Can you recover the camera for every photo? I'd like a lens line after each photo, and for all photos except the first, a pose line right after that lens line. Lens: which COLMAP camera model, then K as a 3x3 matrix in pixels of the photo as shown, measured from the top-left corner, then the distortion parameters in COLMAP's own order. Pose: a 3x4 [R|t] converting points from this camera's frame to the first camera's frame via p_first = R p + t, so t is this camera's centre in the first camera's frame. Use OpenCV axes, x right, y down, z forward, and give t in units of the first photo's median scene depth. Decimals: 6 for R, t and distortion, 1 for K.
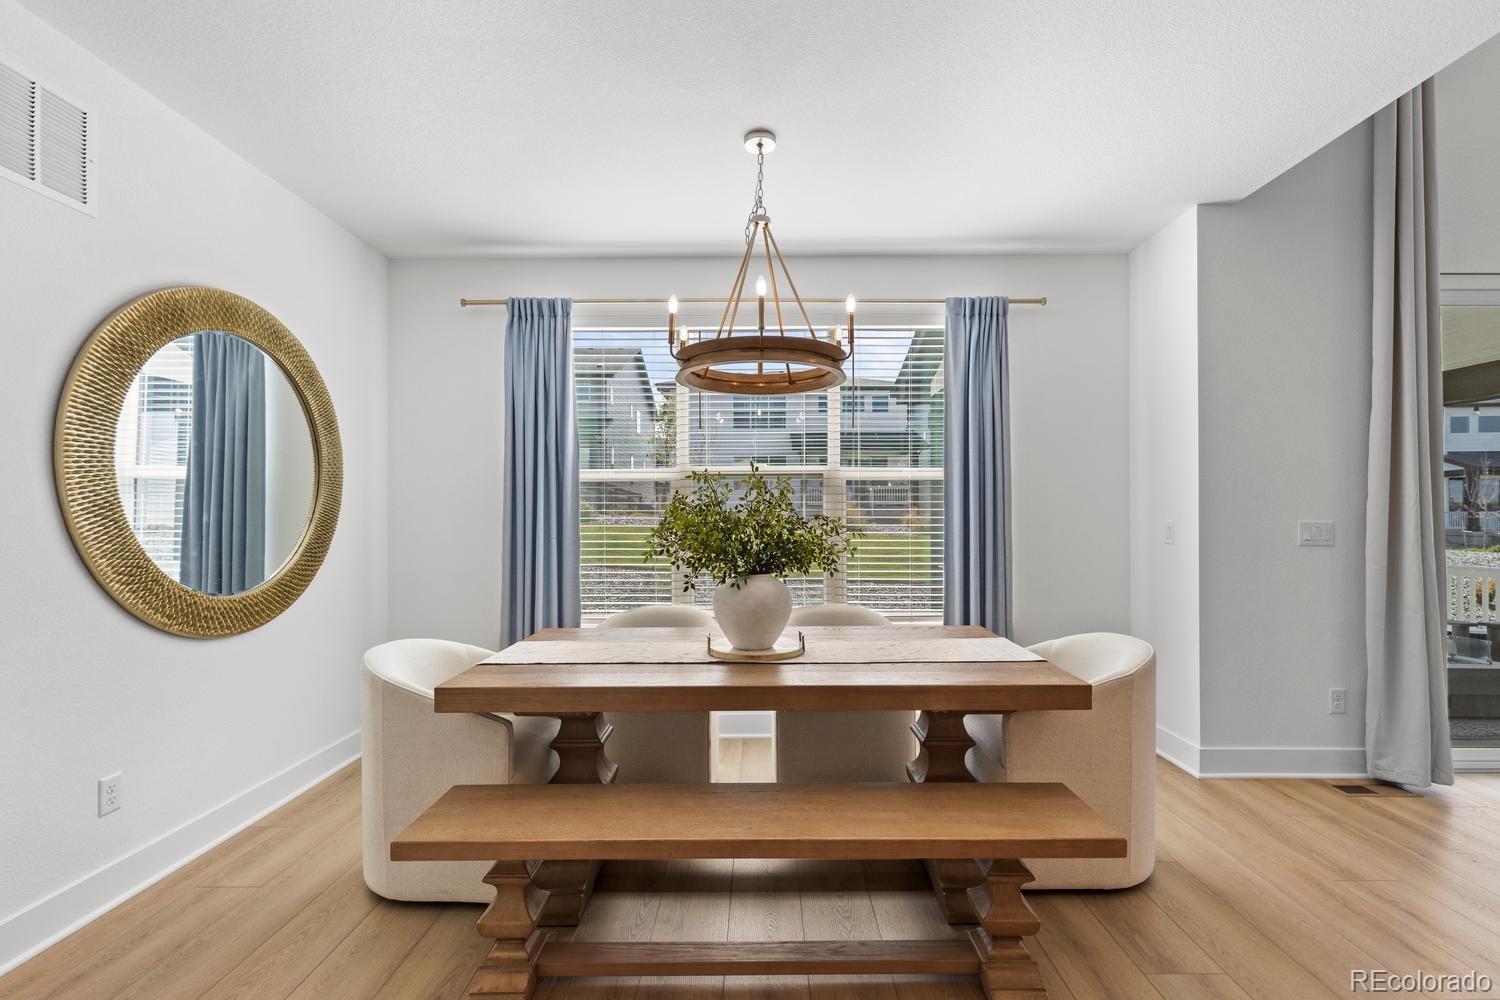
lens RADIAL K [[671.7, 0, 750.0], [0, 671.7, 500.0], [0, 0, 1]] dist [0.003284, -0.000323]
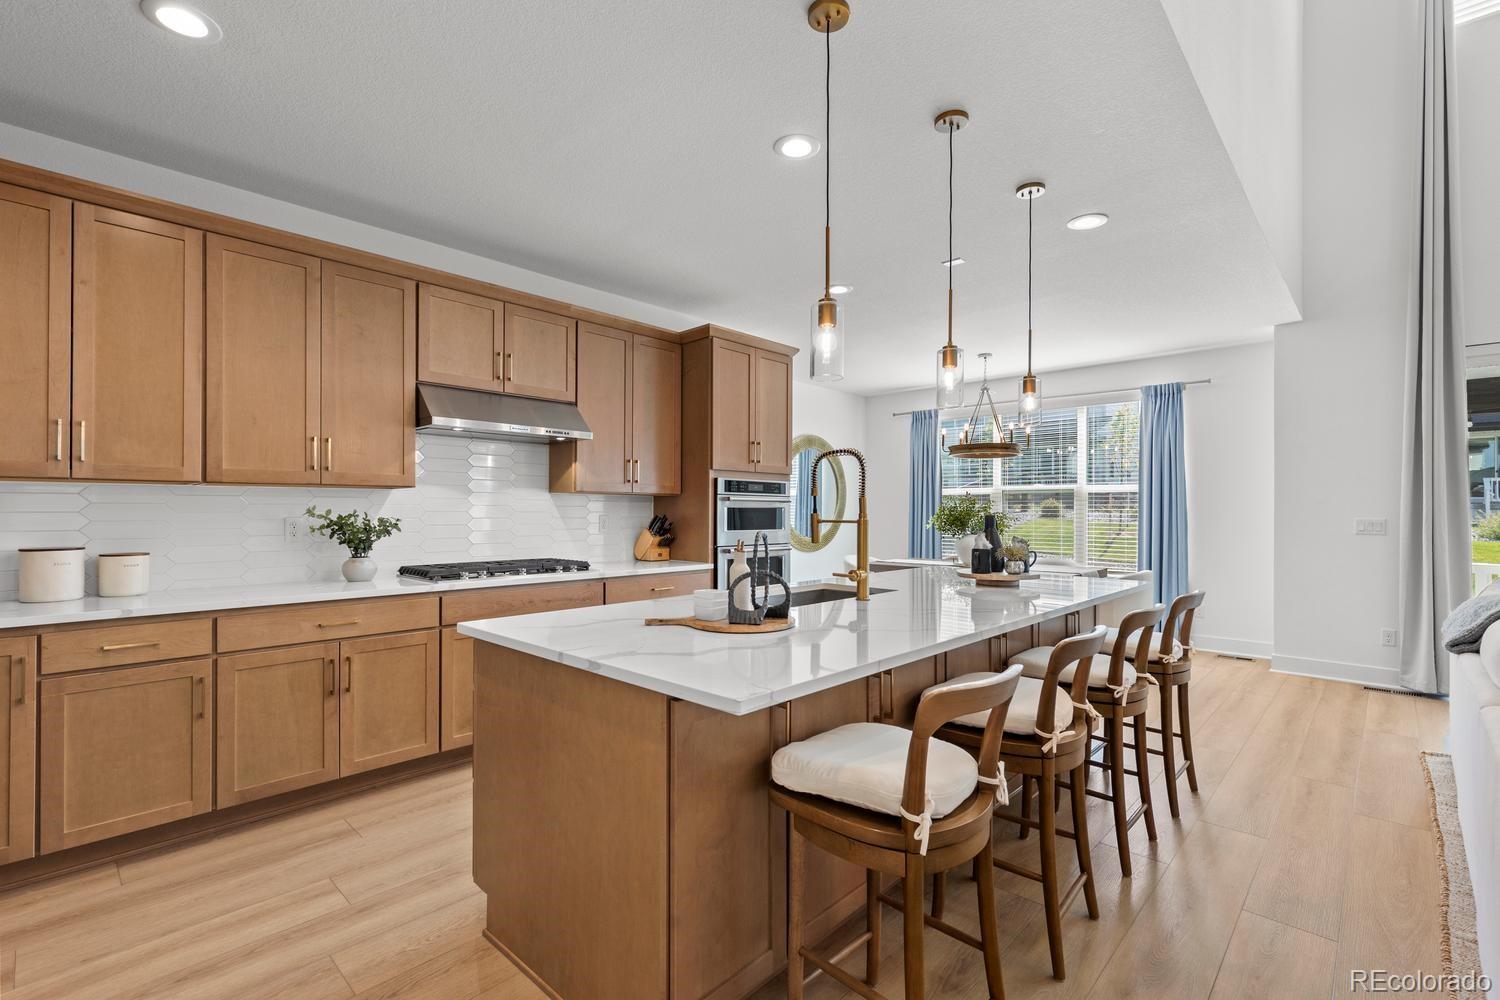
lens RADIAL K [[676.6, 0, 755.8], [0, 676.6, 509.6], [0, 0, 1]] dist [0.002719, -0.000011]
pose [[0.738067, 0.006096, -0.674699, 0.887315], [0.008678, 0.999791, 0.018525, -0.031306], [0.674671, -0.019528, 0.737860, -1.143565]]
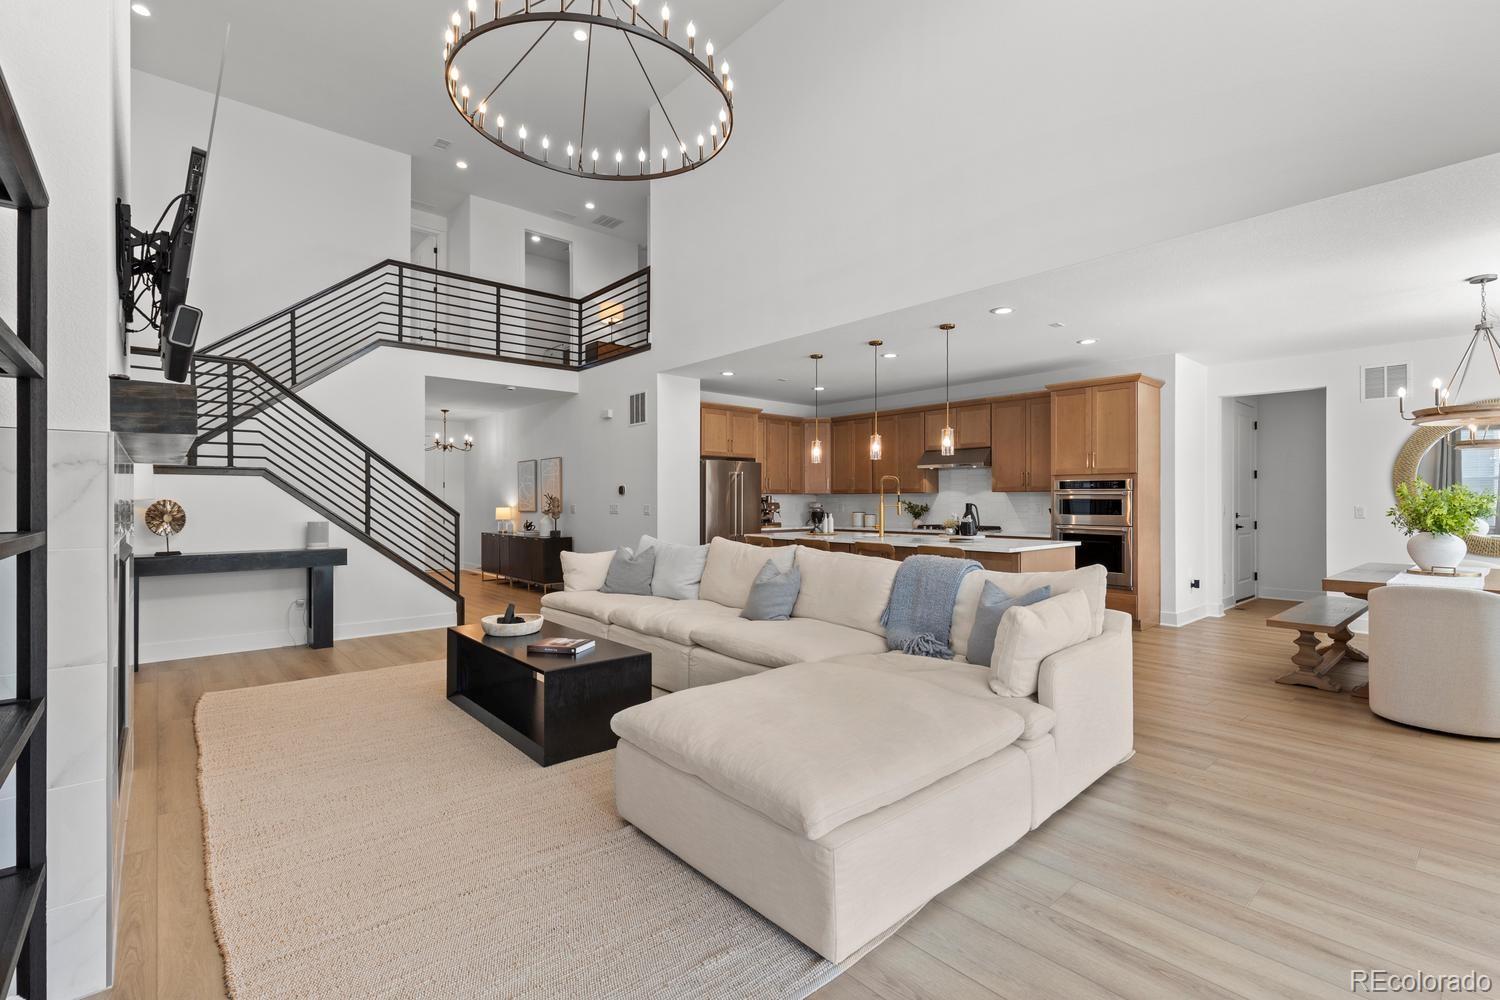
lens RADIAL K [[676.9, 0, 754.2], [0, 676.9, 495.6], [0, 0, 1]] dist [0.007636, -0.000031]
pose [[-0.742620, -0.001927, -0.669710, 2.126633], [0.017789, 0.999586, -0.022602, 0.011474], [0.669477, -0.028699, -0.742279, 0.887637]]
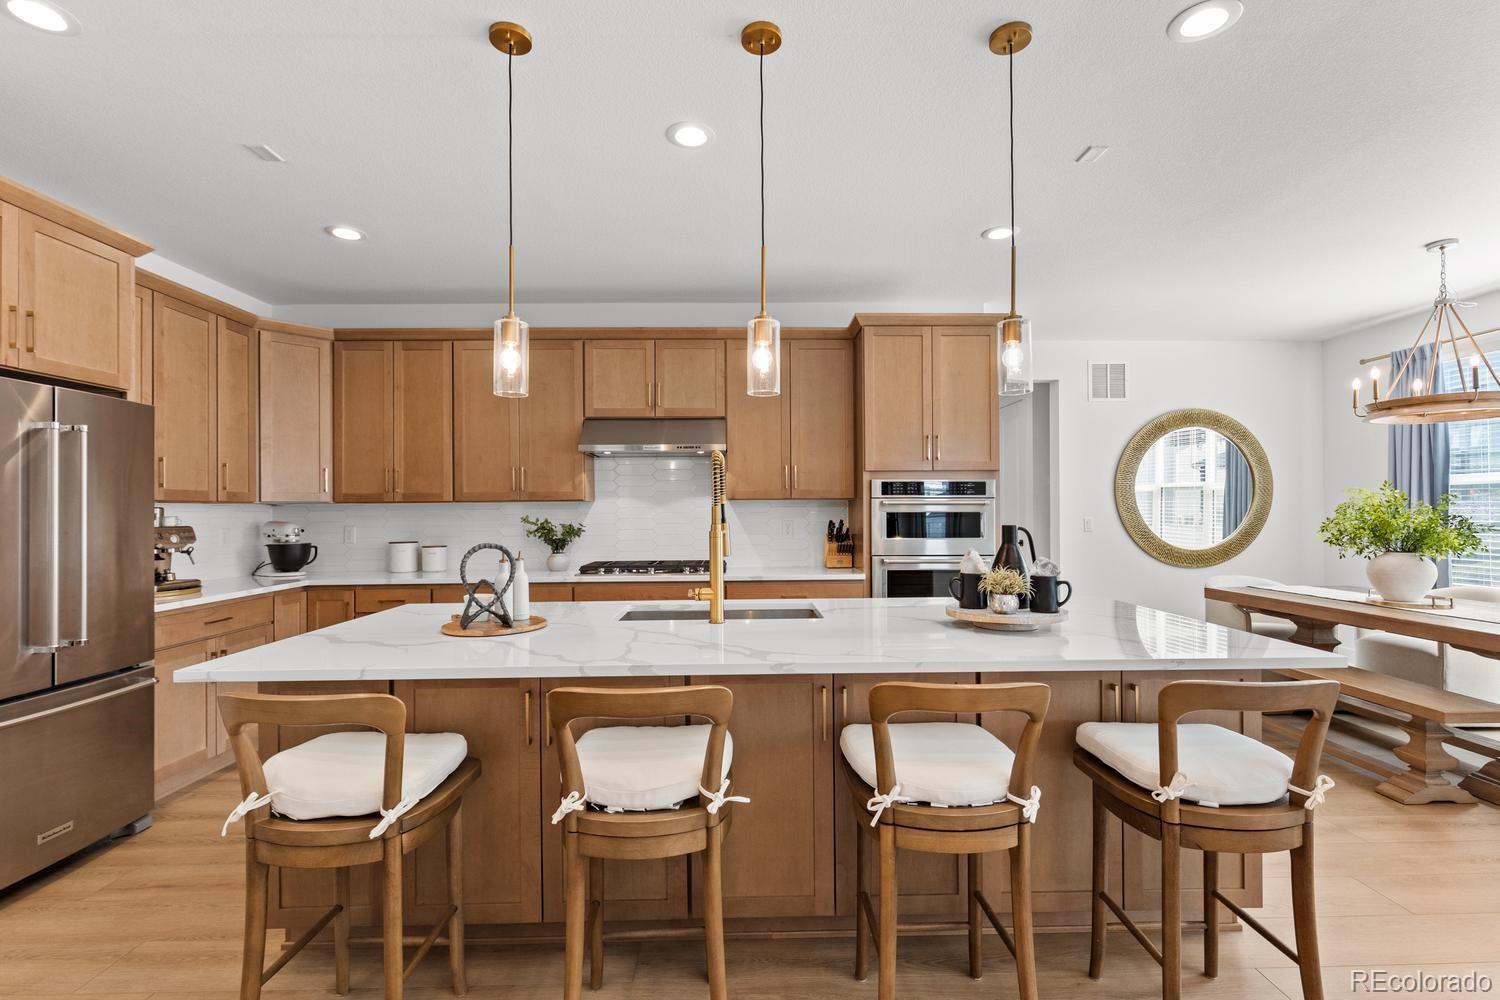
lens RADIAL K [[687.0, 0, 767.1], [0, 687.0, 509.3], [0, 0, 1]] dist [-0.008095, -0.000307]
pose [[0.034291, 0.002654, -0.999408, 1.177157], [0.029746, 0.999551, 0.003675, -0.027169], [0.998969, -0.029855, 0.034197, -0.378455]]
